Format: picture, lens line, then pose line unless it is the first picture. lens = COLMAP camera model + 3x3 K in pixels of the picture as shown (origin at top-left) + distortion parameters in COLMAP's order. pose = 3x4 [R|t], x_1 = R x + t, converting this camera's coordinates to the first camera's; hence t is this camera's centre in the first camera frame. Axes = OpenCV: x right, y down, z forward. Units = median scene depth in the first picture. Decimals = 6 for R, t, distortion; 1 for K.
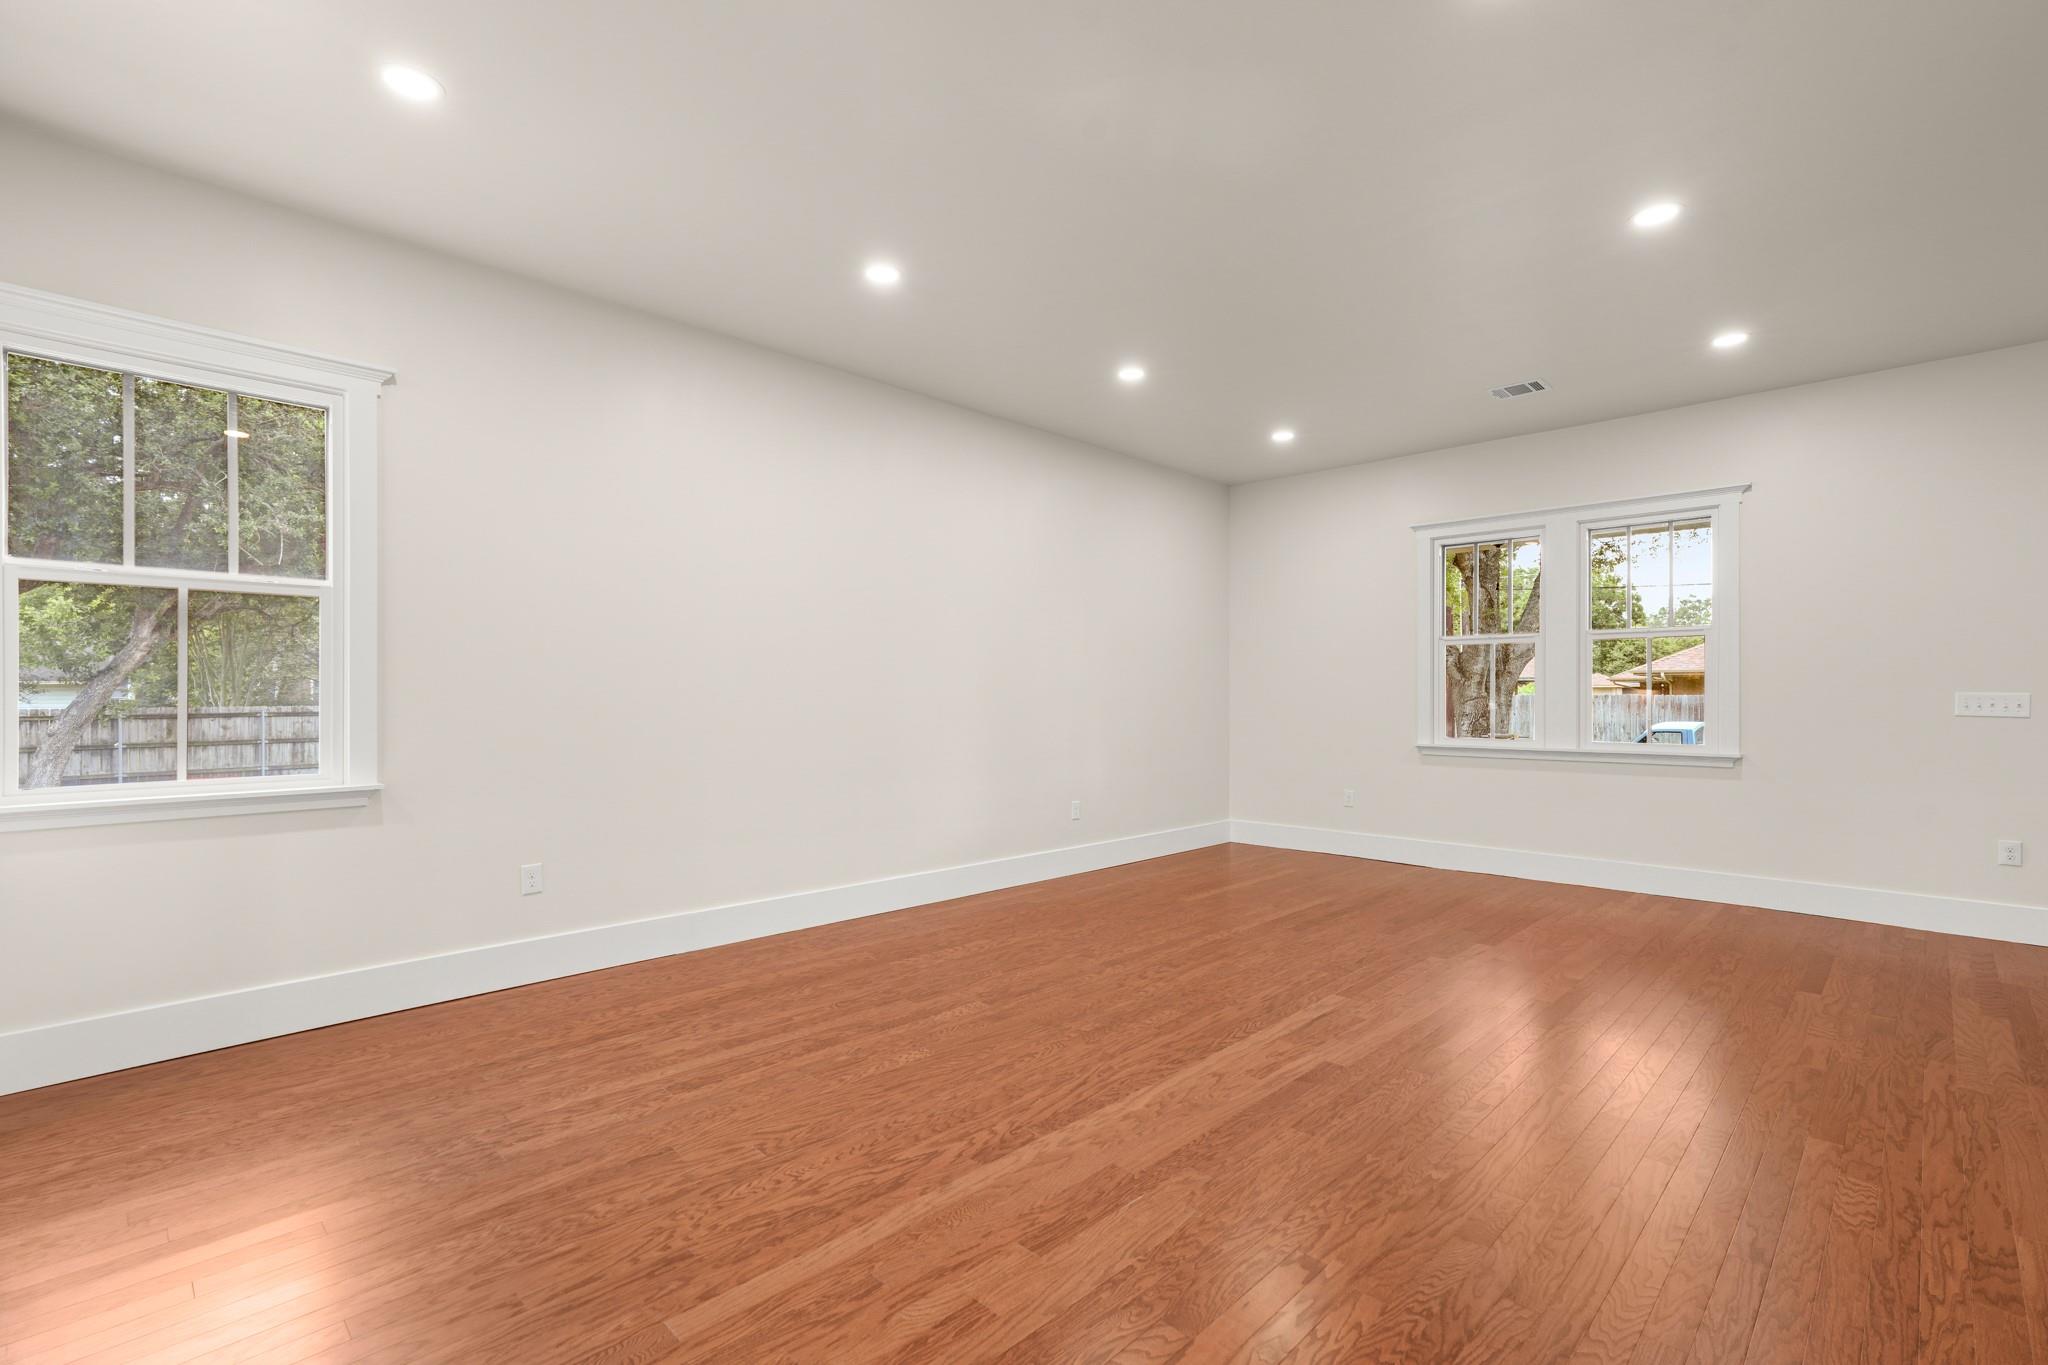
lens RADIAL K [[925.2, 0, 1024.4], [0, 925.2, 688.0], [0, 0, 1]] dist [-0.000746, 0.000464]
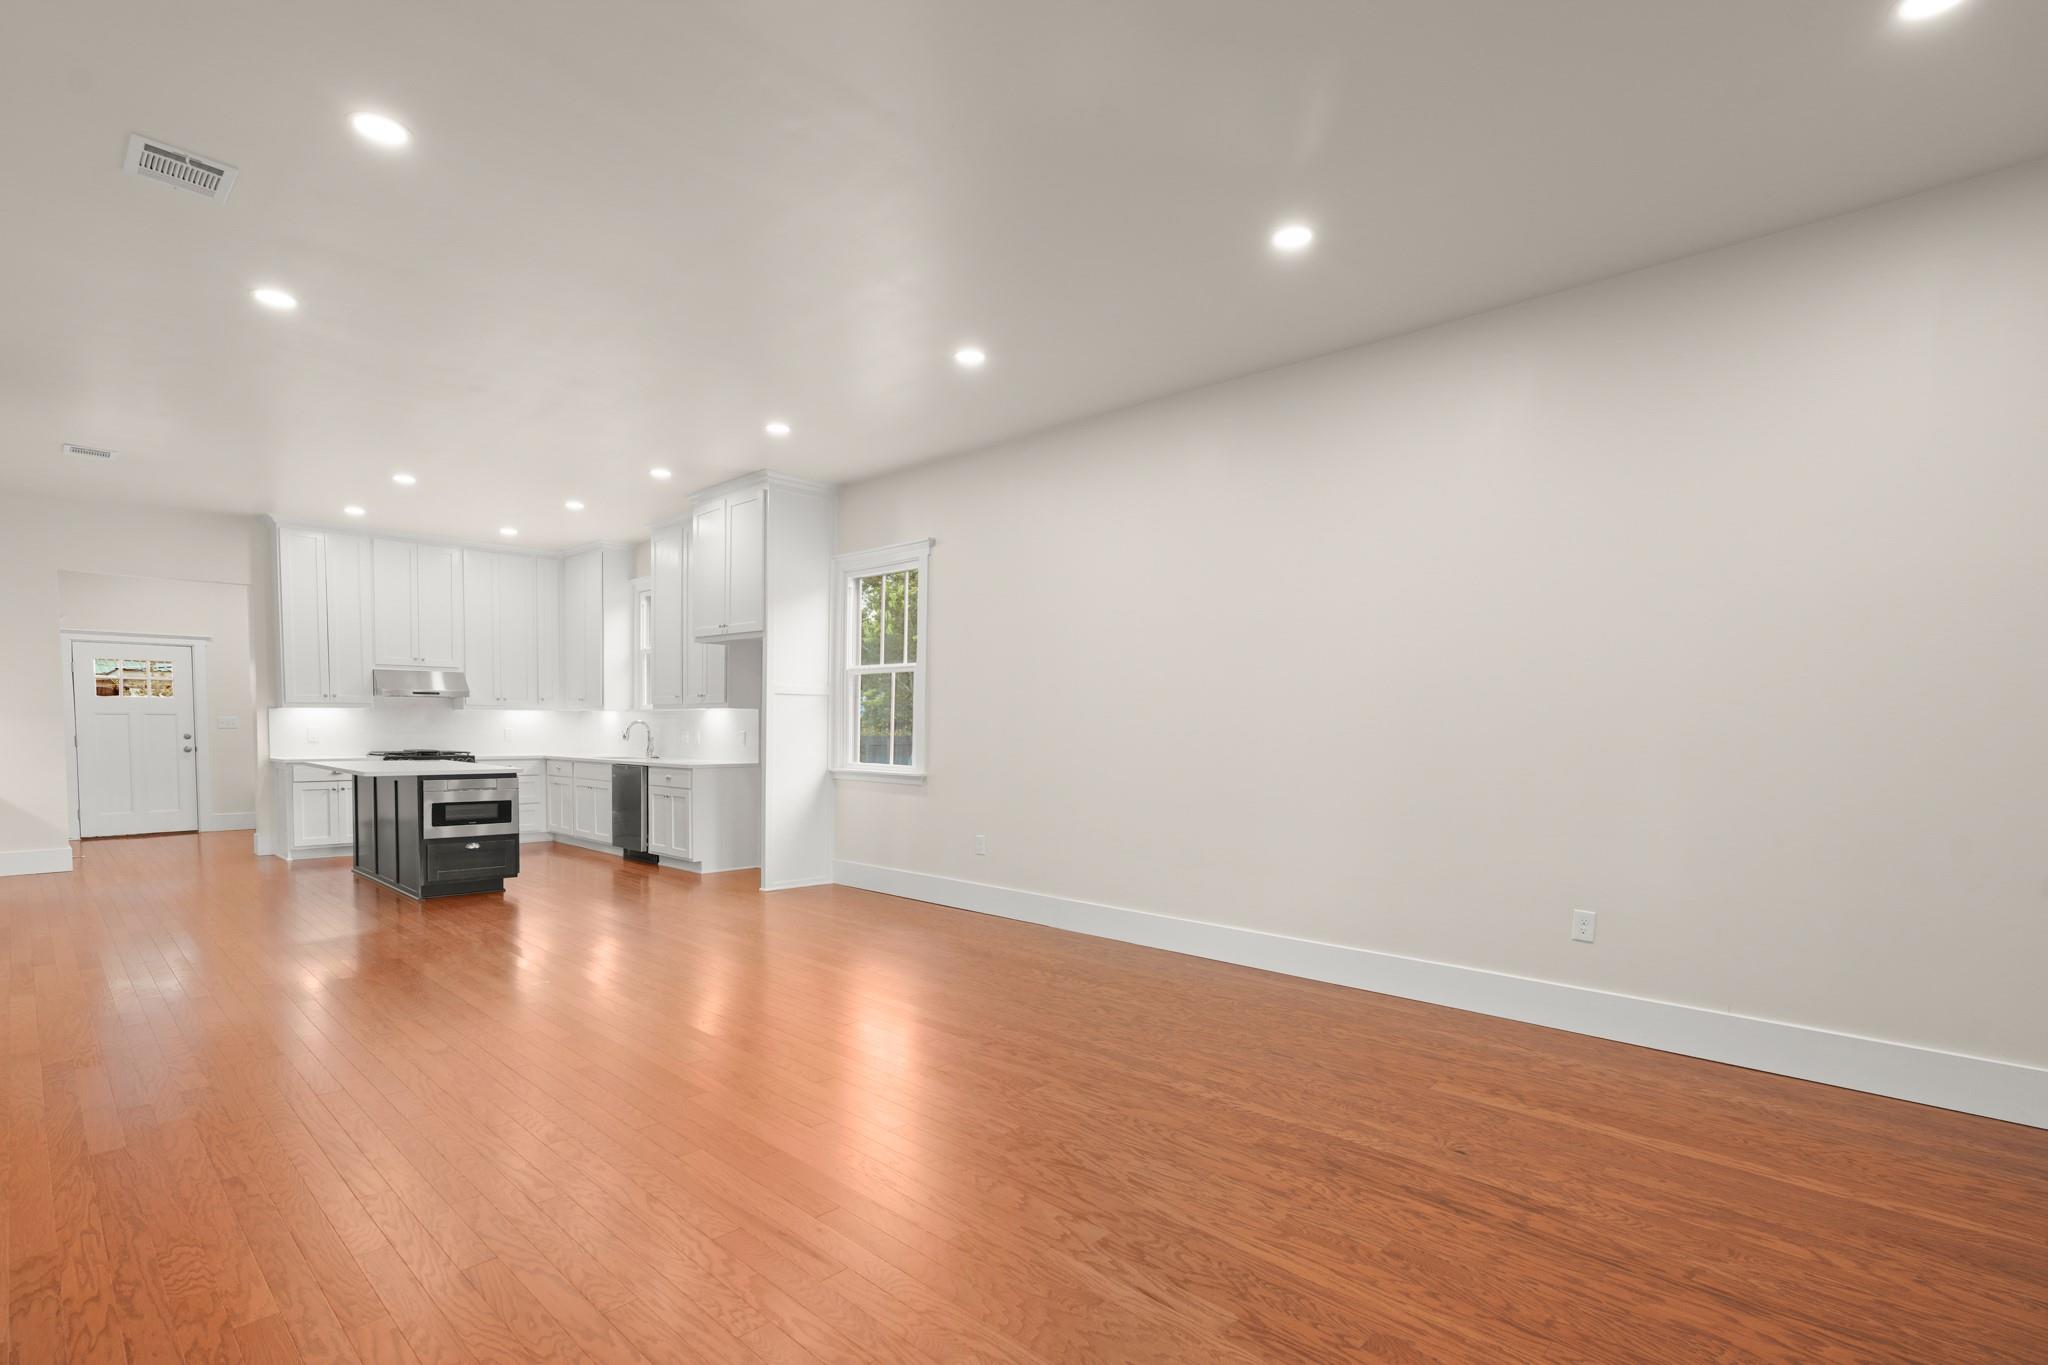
lens RADIAL K [[966.2, 0, 1027.5], [0, 966.2, 767.9], [0, 0, 1]] dist [-0.000170, 0.001218]
pose [[0.016168, 0.042215, -0.998978, 1.239804], [0.001052, 0.999107, 0.042237, 0.014410], [0.999869, -0.001734, 0.016109, 1.220972]]
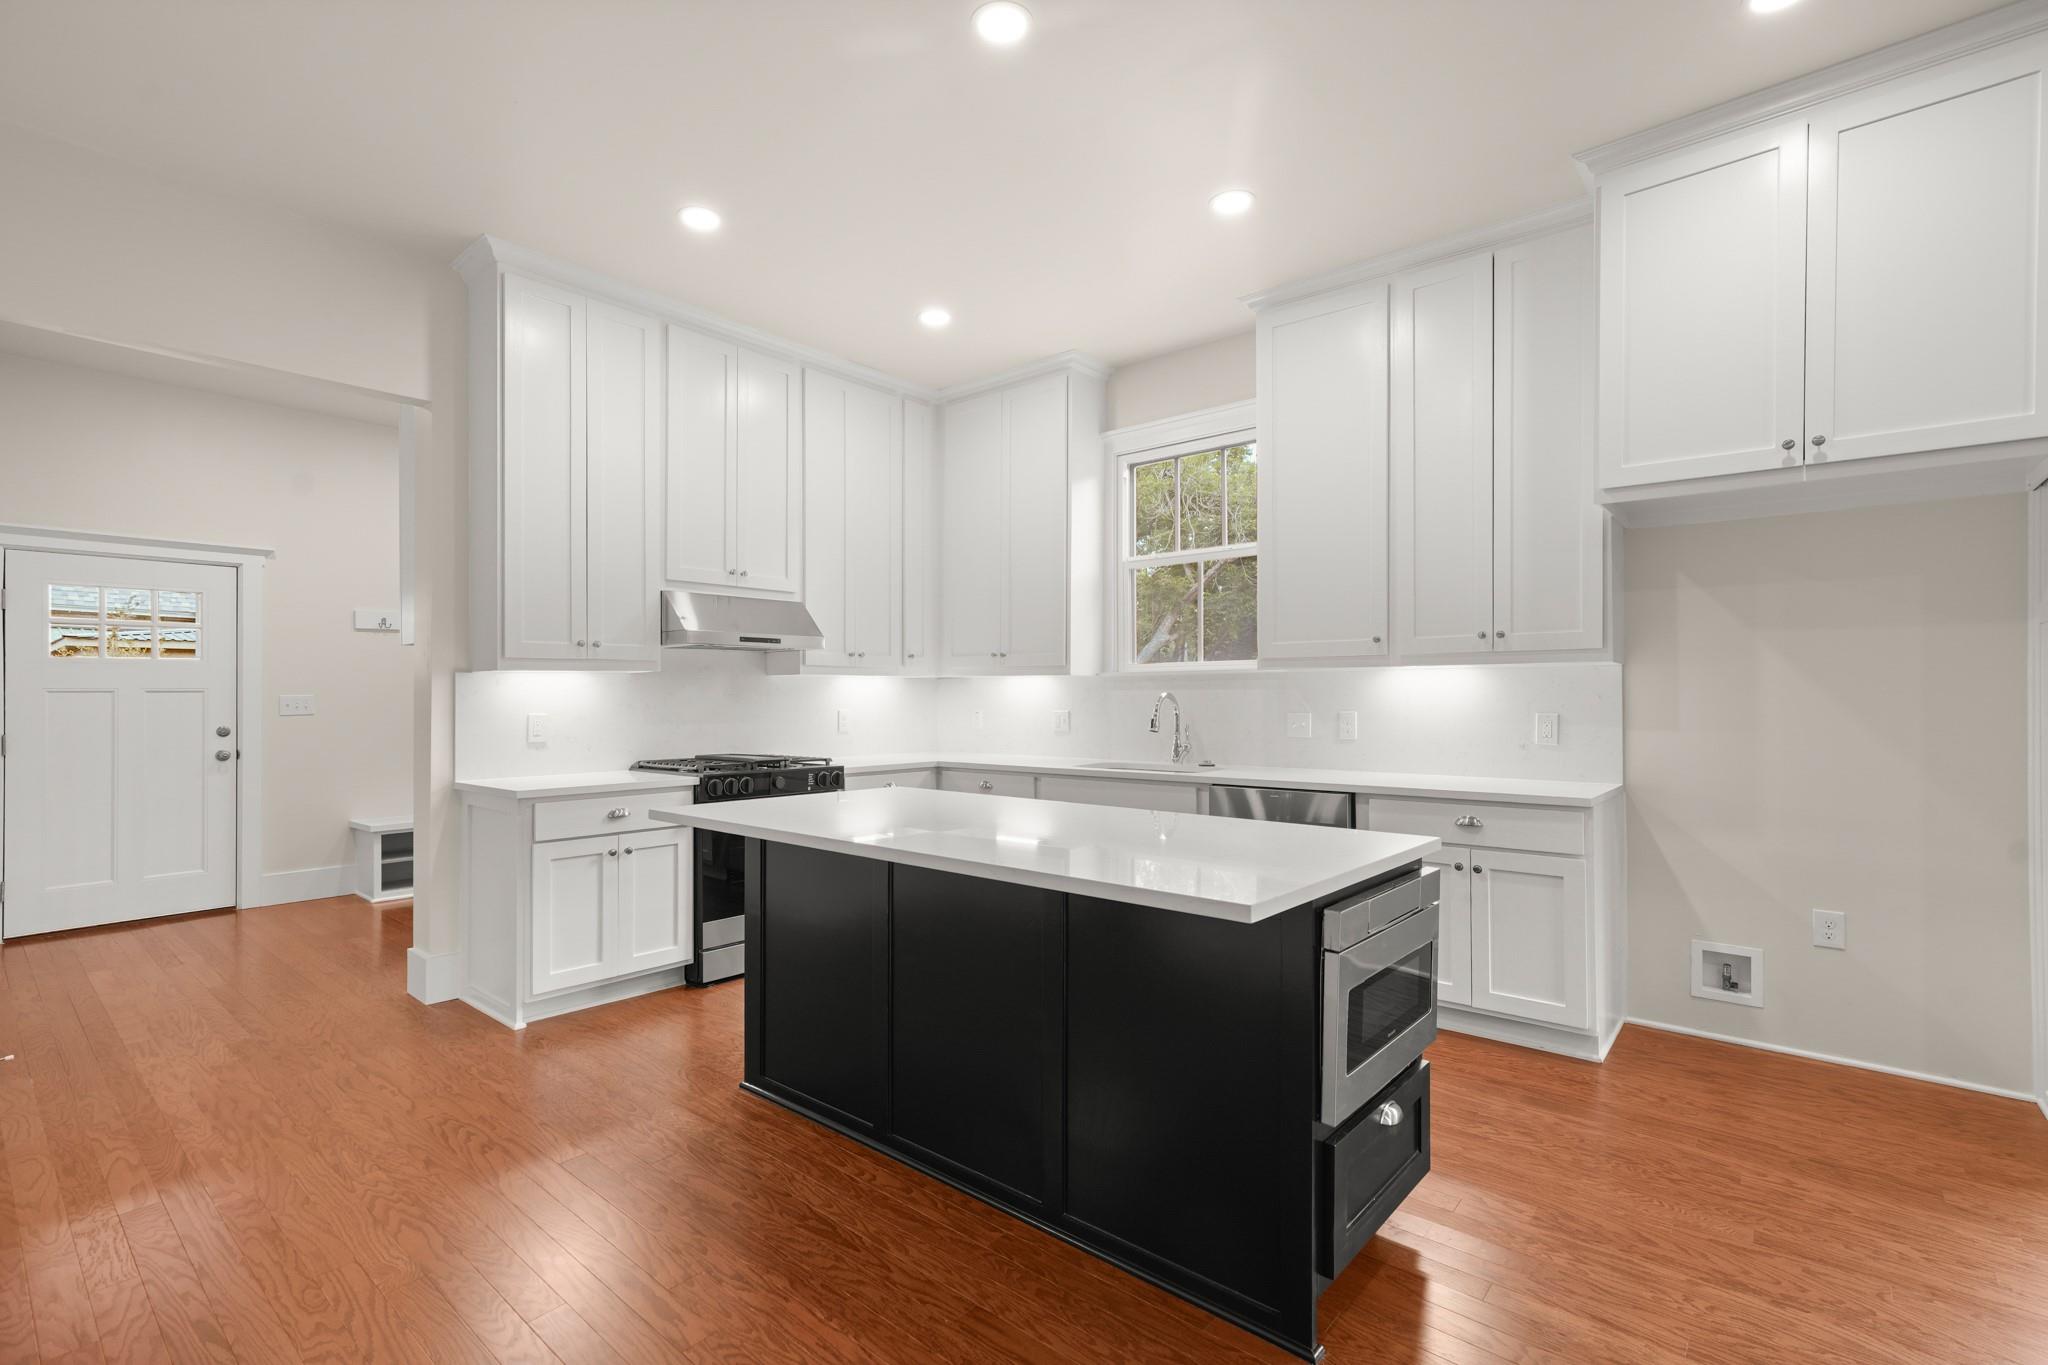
lens RADIAL K [[942.9, 0, 1012.0], [0, 942.9, 684.2], [0, 0, 1]] dist [-0.000755, 0.000777]
pose [[0.058394, -0.016236, -0.998162, -0.178204], [0.012824, 0.999797, -0.015513, 0.002443], [0.998211, -0.011895, 0.058590, -0.138373]]
